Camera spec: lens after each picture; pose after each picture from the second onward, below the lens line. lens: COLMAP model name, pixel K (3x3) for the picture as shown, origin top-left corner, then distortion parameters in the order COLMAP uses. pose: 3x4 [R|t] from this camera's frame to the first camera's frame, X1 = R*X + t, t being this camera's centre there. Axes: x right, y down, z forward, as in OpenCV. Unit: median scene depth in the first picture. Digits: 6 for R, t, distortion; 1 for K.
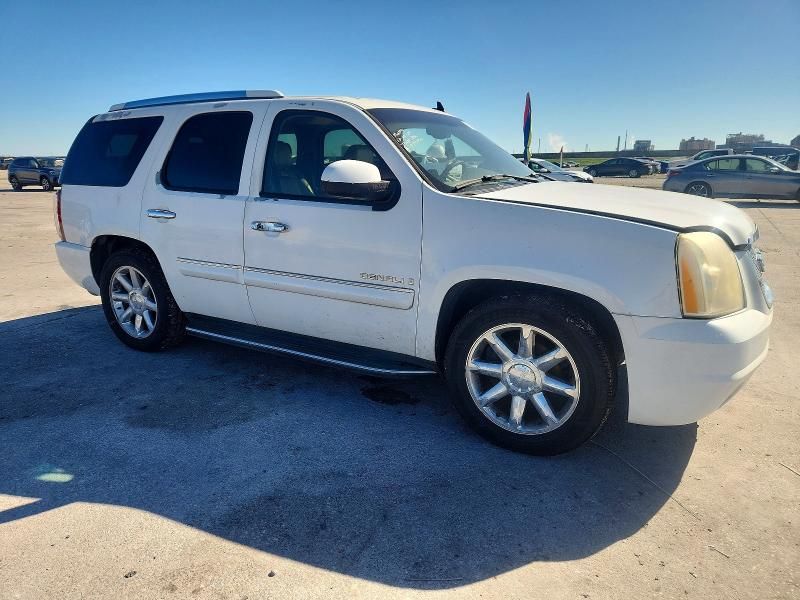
lens RADIAL K [[590.6, 0, 398.6], [0, 590.6, 304.1], [0, 0, 1]] dist [0.067070, -0.067530]
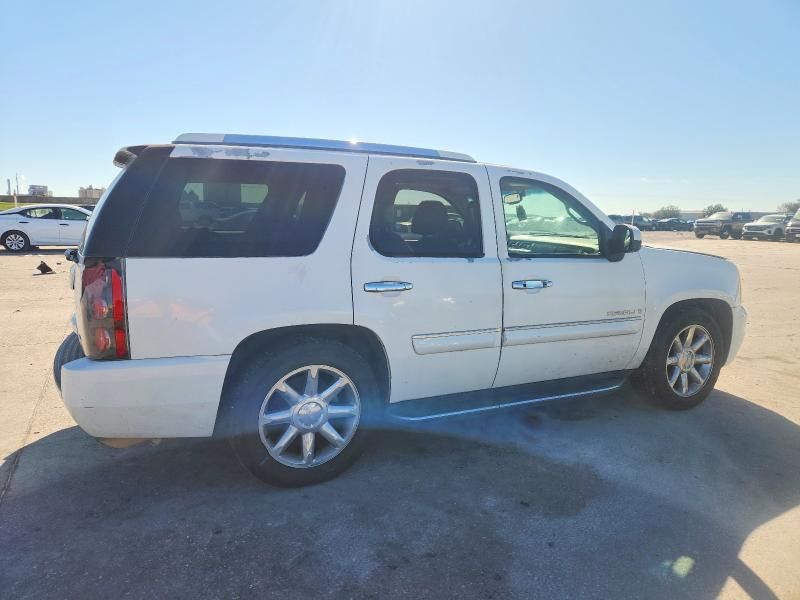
lens RADIAL K [[556.9, 0, 399.0], [0, 556.9, 295.1], [0, 0, 1]] dist [0.007725, -0.011145]
pose [[0.508539, -0.111049, 0.853848, -0.982470], [0.177173, 0.983924, 0.022445, -0.146721], [-0.842614, 0.139865, 0.520038, 0.570455]]
